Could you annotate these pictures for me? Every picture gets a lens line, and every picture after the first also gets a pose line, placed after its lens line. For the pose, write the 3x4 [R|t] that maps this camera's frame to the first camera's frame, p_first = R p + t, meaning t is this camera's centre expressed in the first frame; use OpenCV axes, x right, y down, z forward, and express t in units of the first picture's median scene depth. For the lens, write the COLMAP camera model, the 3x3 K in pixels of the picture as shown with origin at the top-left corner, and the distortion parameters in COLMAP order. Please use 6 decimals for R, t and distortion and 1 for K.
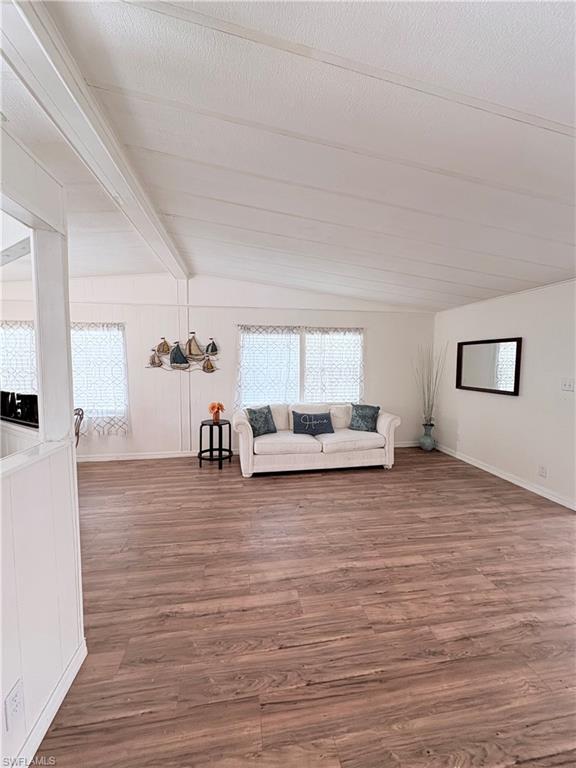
lens RADIAL K [[309.5, 0, 287.1], [0, 309.5, 383.8], [0, 0, 1]] dist [0.000911, 0.000103]
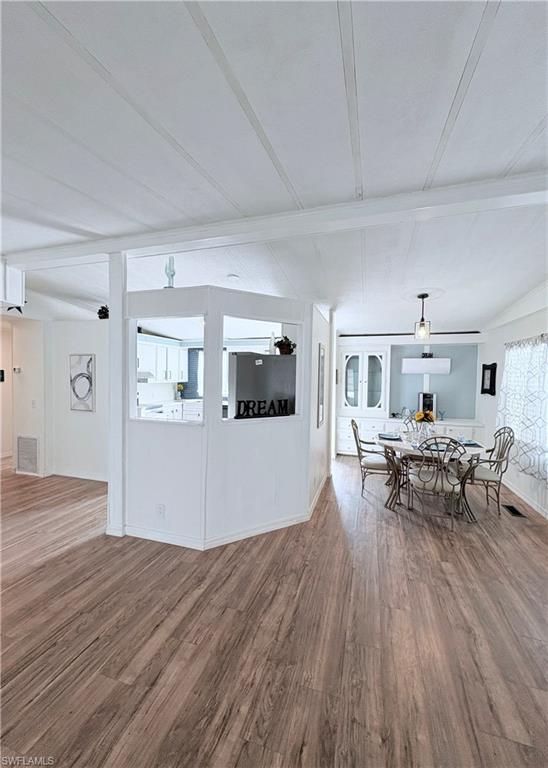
lens RADIAL K [[305.7, 0, 274.4], [0, 305.7, 383.2], [0, 0, 1]] dist [-0.000522, 0.000040]
pose [[-0.449788, 0.014724, -0.893014, 0.497978], [-0.082032, 0.994957, 0.057722, -0.134311], [0.889360, 0.099219, -0.446312, 1.482098]]
